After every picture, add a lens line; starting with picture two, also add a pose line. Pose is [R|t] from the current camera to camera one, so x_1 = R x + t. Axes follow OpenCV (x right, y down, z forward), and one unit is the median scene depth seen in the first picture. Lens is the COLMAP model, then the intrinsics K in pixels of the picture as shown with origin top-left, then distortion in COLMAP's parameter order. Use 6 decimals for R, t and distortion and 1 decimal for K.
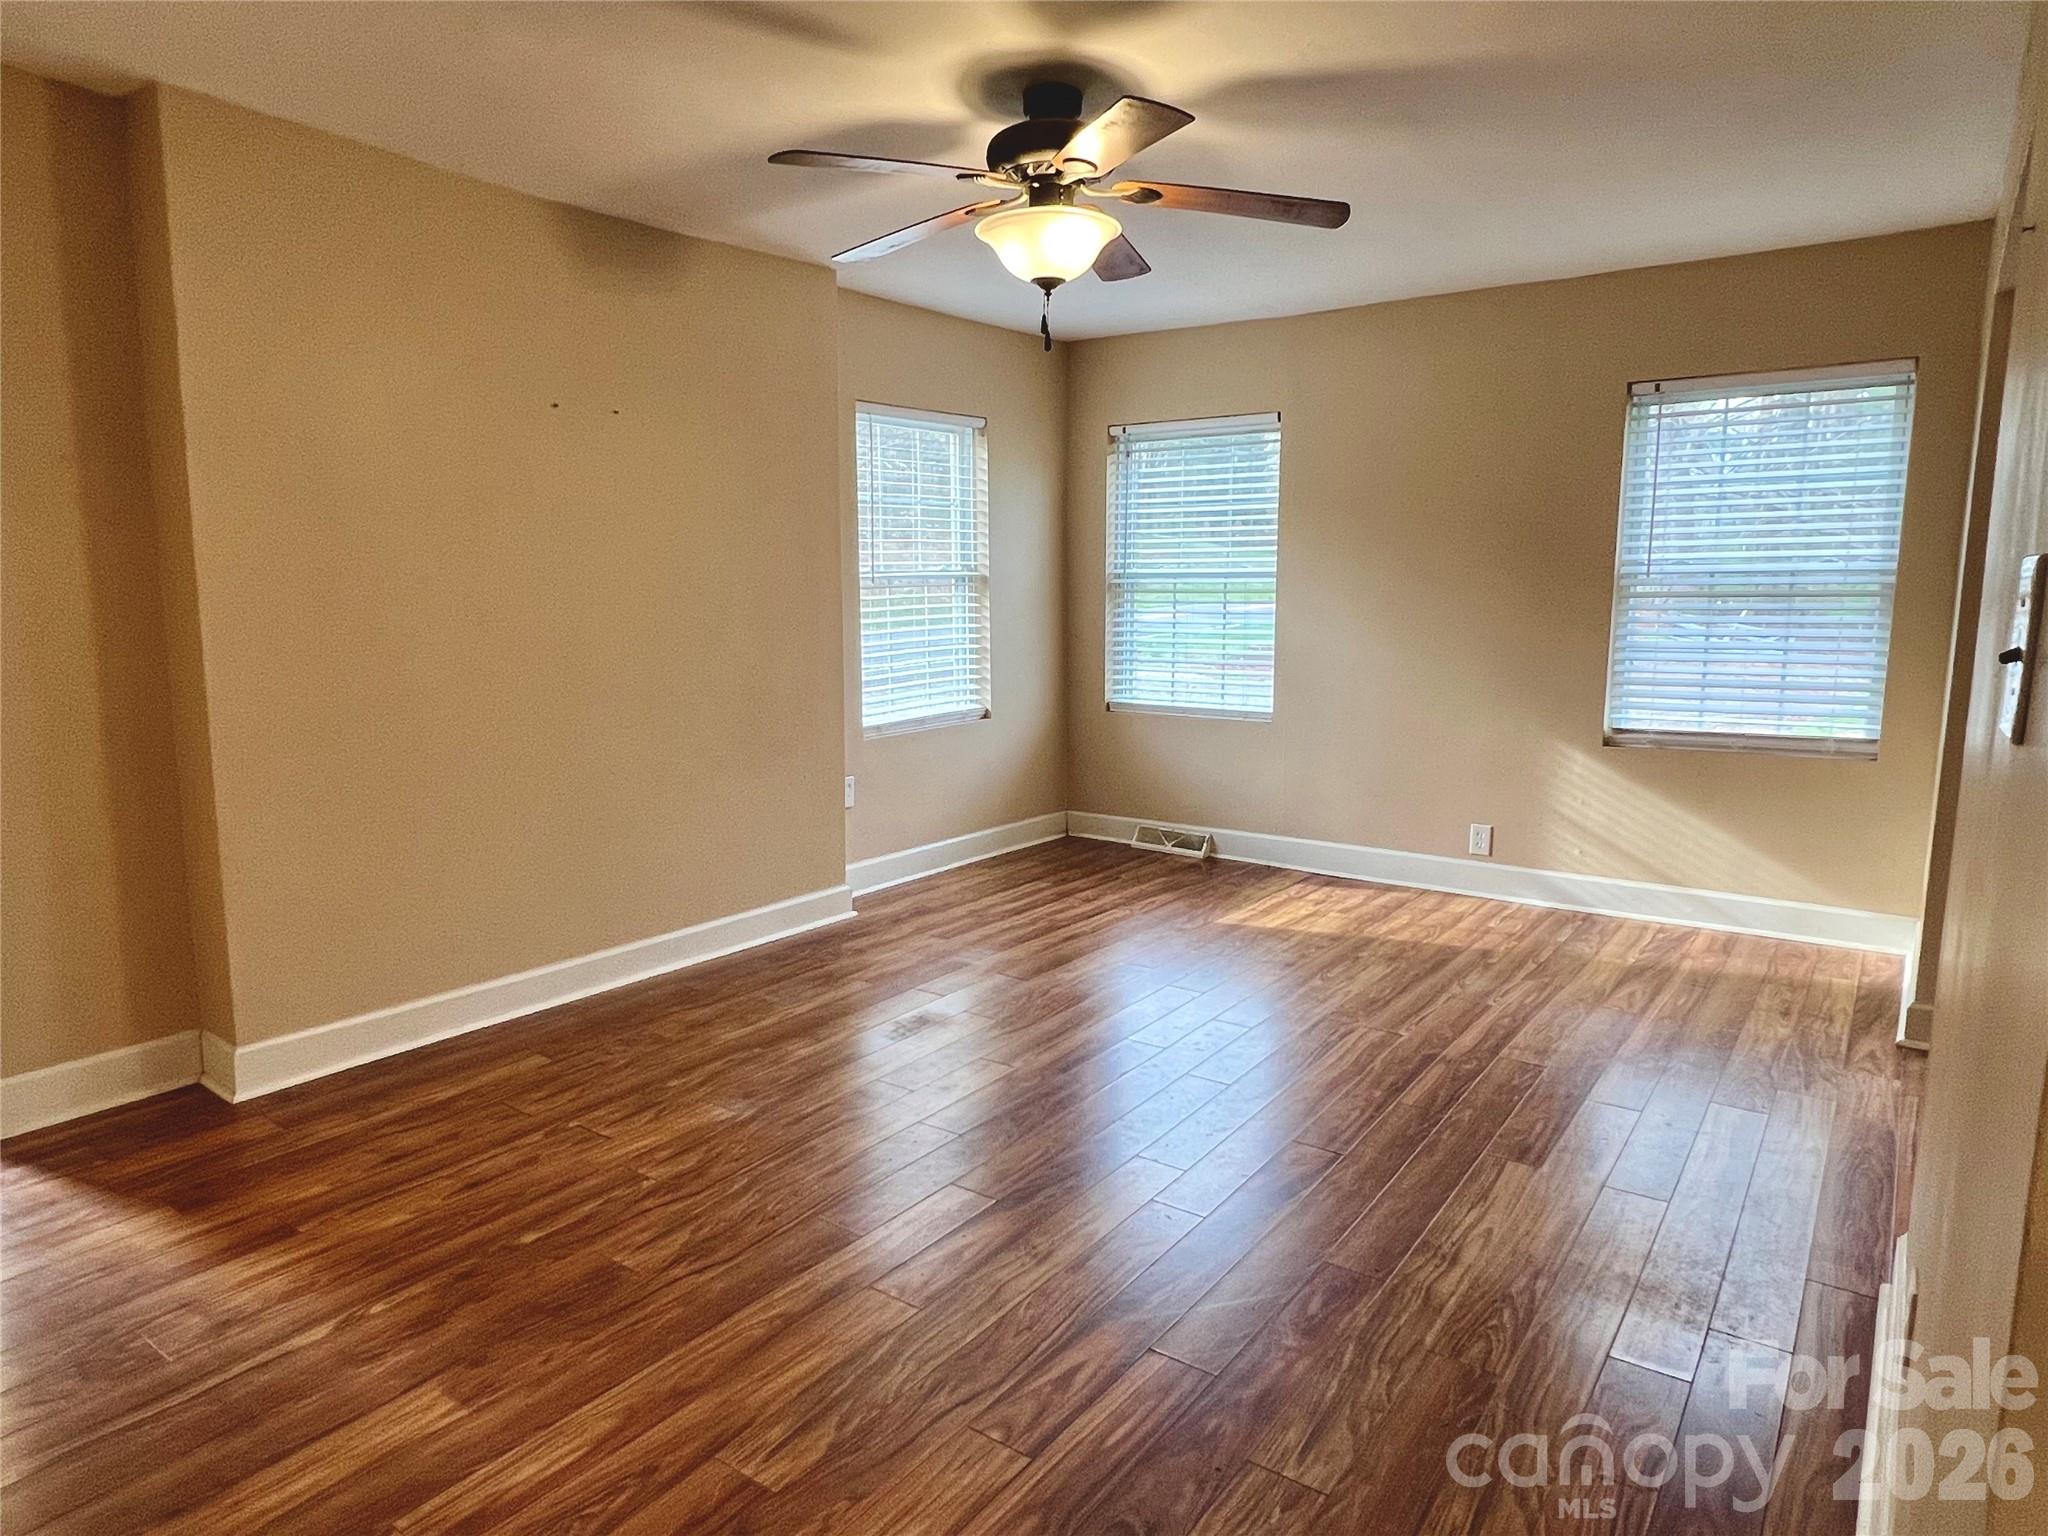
lens RADIAL K [[1266.9, 0, 1017.6], [0, 1266.9, 776.9], [0, 0, 1]] dist [0.003189, 0.000270]
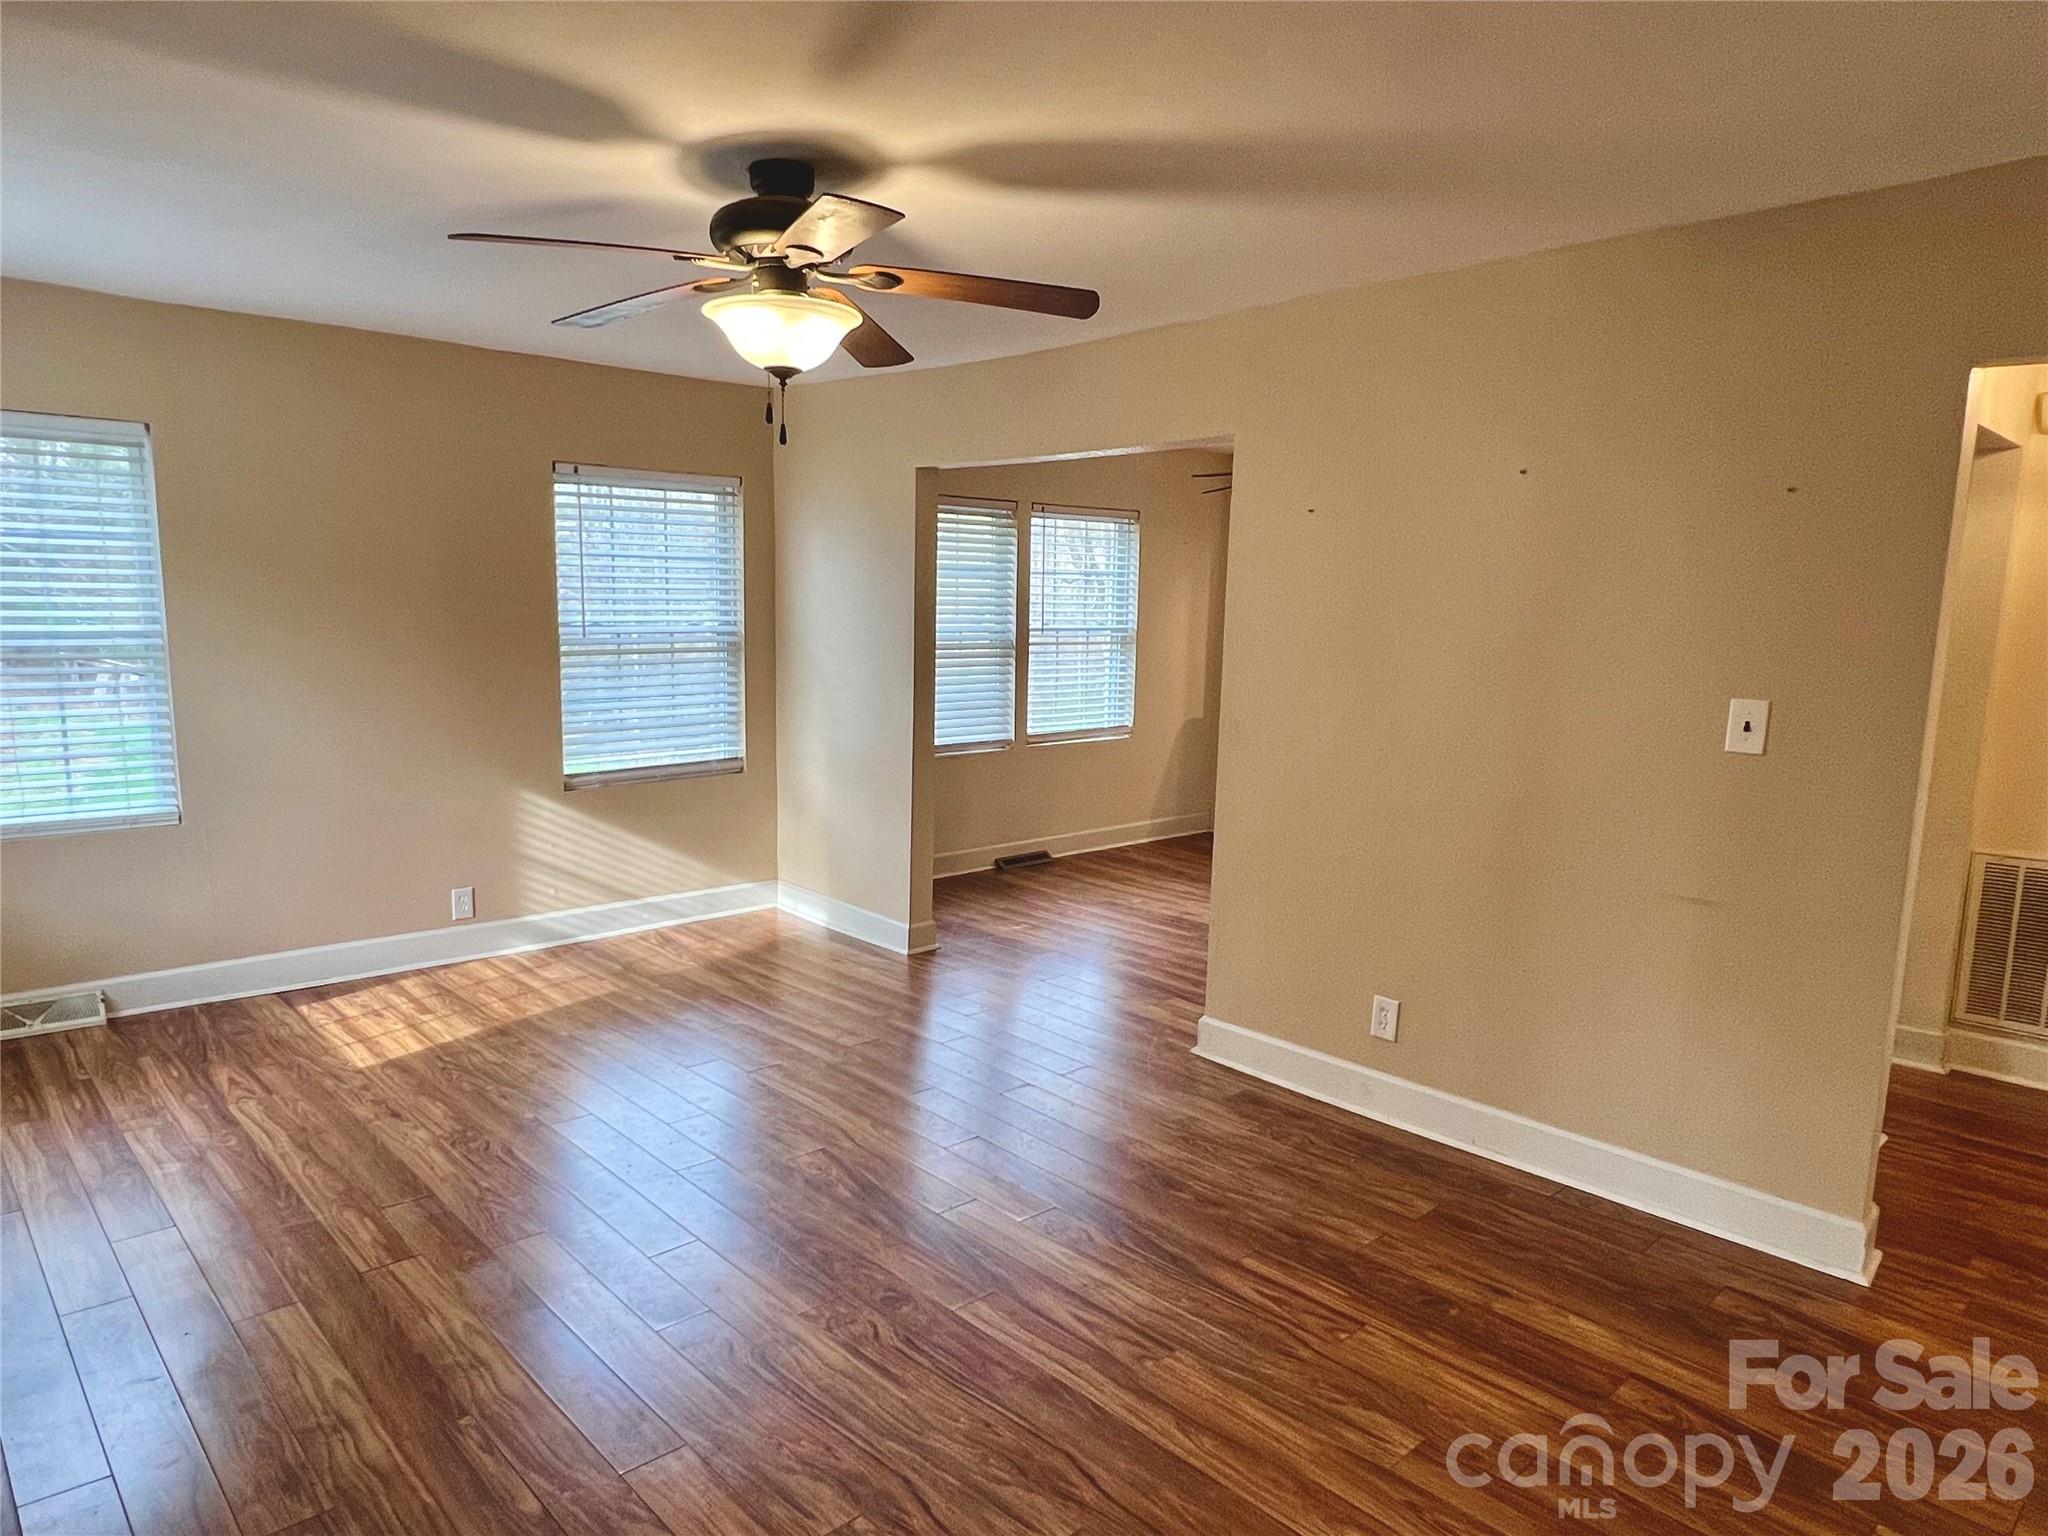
lens RADIAL K [[1266.9, 0, 1017.6], [0, 1266.9, 776.9], [0, 0, 1]] dist [0.003189, 0.000270]
pose [[0.198903, -0.128879, 0.971508, -0.530887], [0.128012, 0.986239, 0.104624, -0.102151], [-0.971623, 0.103555, 0.212664, 0.395980]]
